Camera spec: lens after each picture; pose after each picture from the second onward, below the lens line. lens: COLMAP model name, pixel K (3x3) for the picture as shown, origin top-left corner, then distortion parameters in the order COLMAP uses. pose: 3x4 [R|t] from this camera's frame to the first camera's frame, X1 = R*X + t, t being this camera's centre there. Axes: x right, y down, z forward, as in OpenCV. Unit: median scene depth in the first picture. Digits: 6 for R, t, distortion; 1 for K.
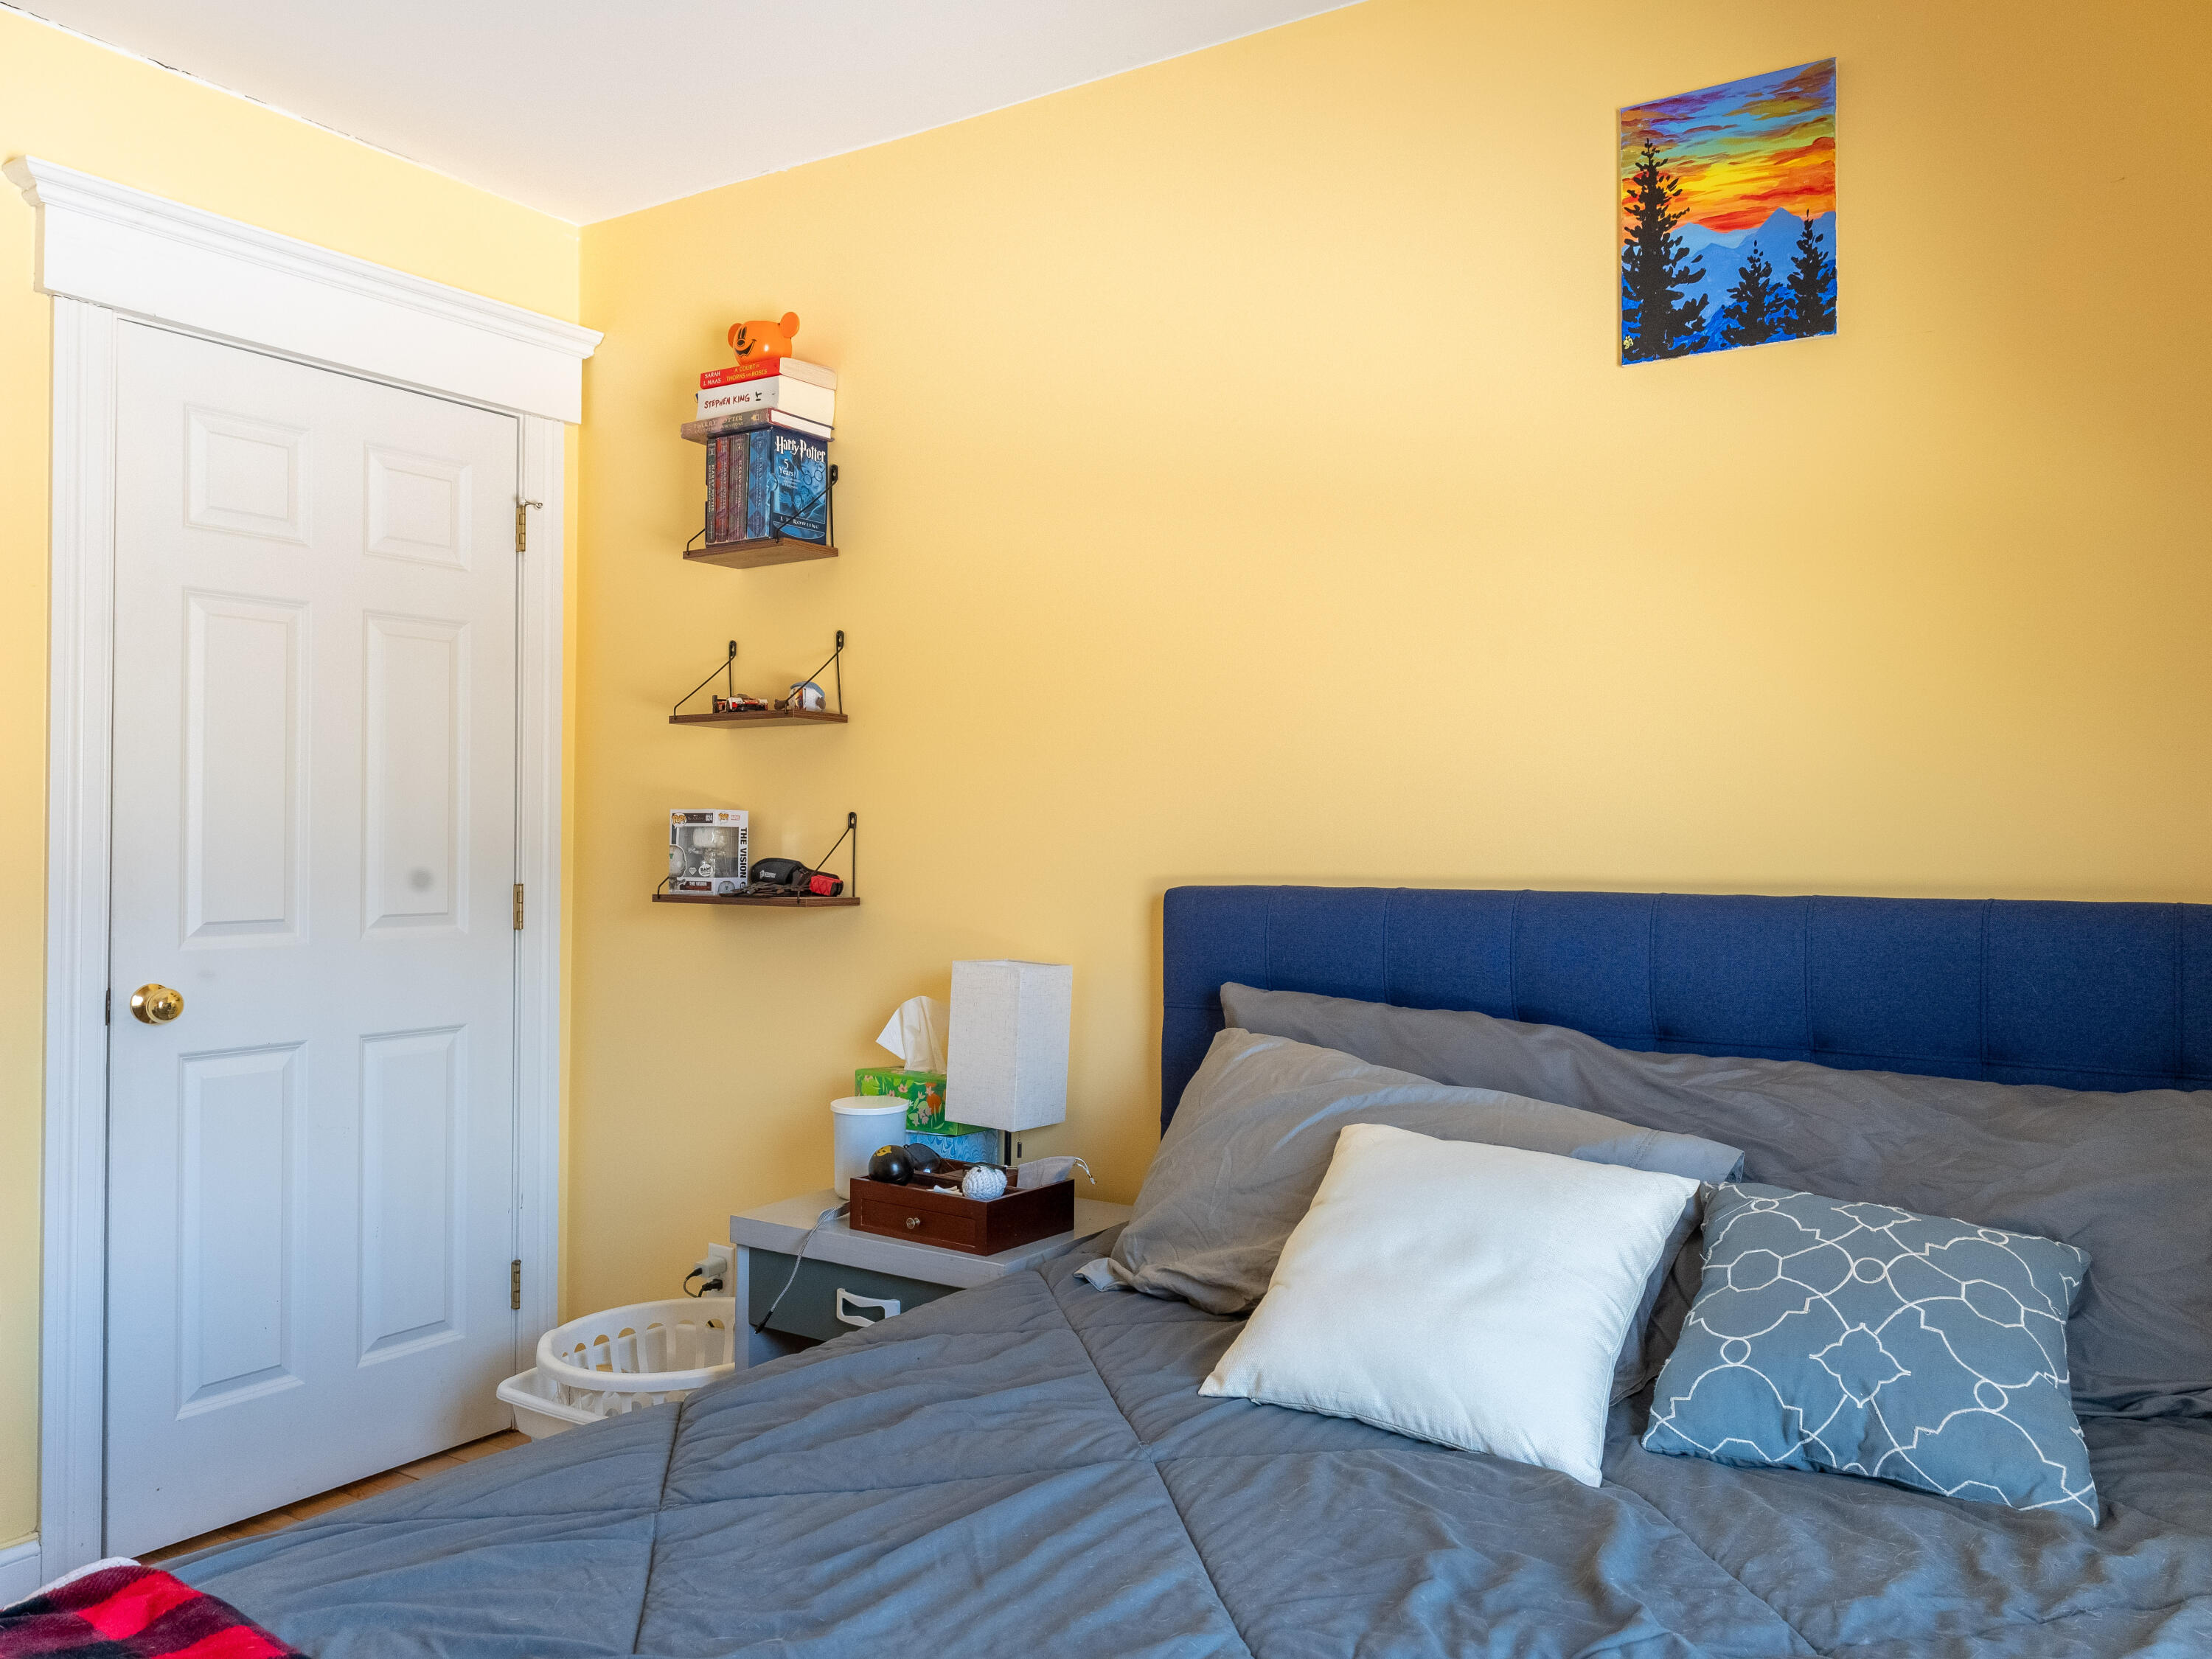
lens RADIAL K [[1665.4, 0, 1107.3], [0, 1665.4, 833.6], [0, 0, 1]] dist [-0.005560, 0.003261]
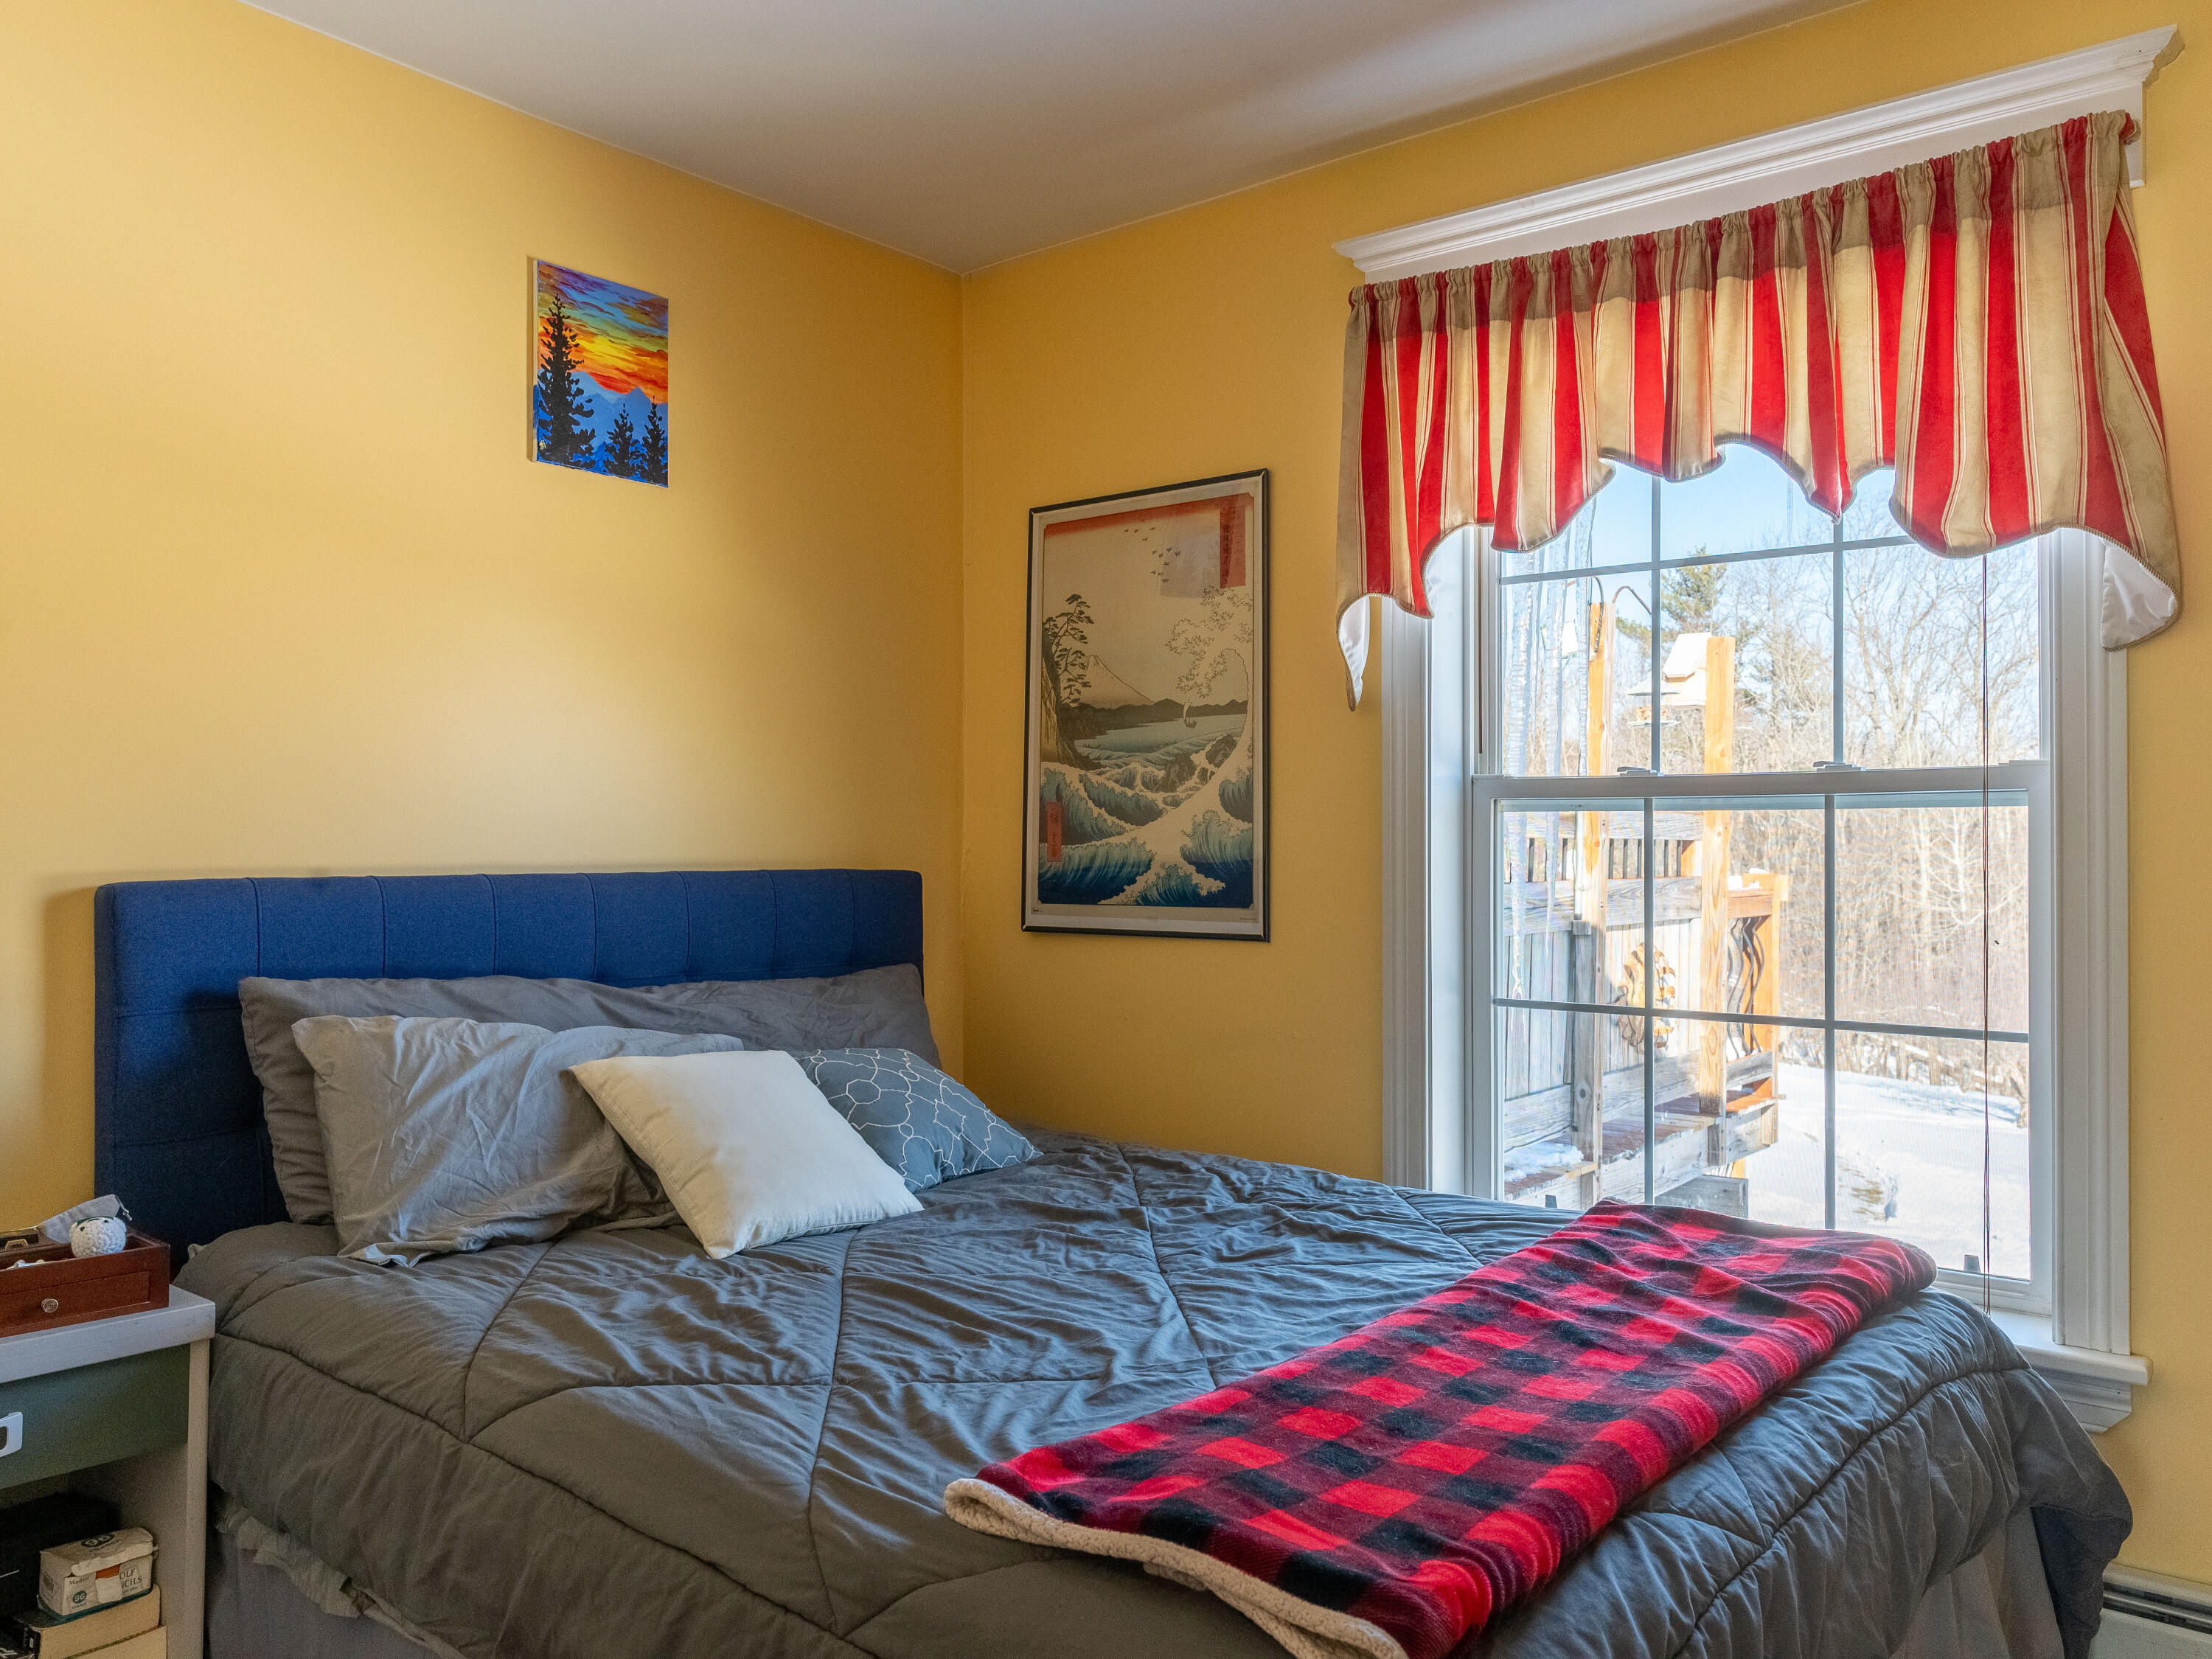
lens RADIAL K [[1665.4, 0, 1106.4], [0, 1665.4, 829.5], [0, 0, 1]] dist [-0.005560, 0.003261]
pose [[0.103898, 0.001613, 0.994587, -0.939367], [-0.008604, 0.999963, -0.000723, -0.001082], [-0.994551, -0.008482, 0.103908, 0.439897]]
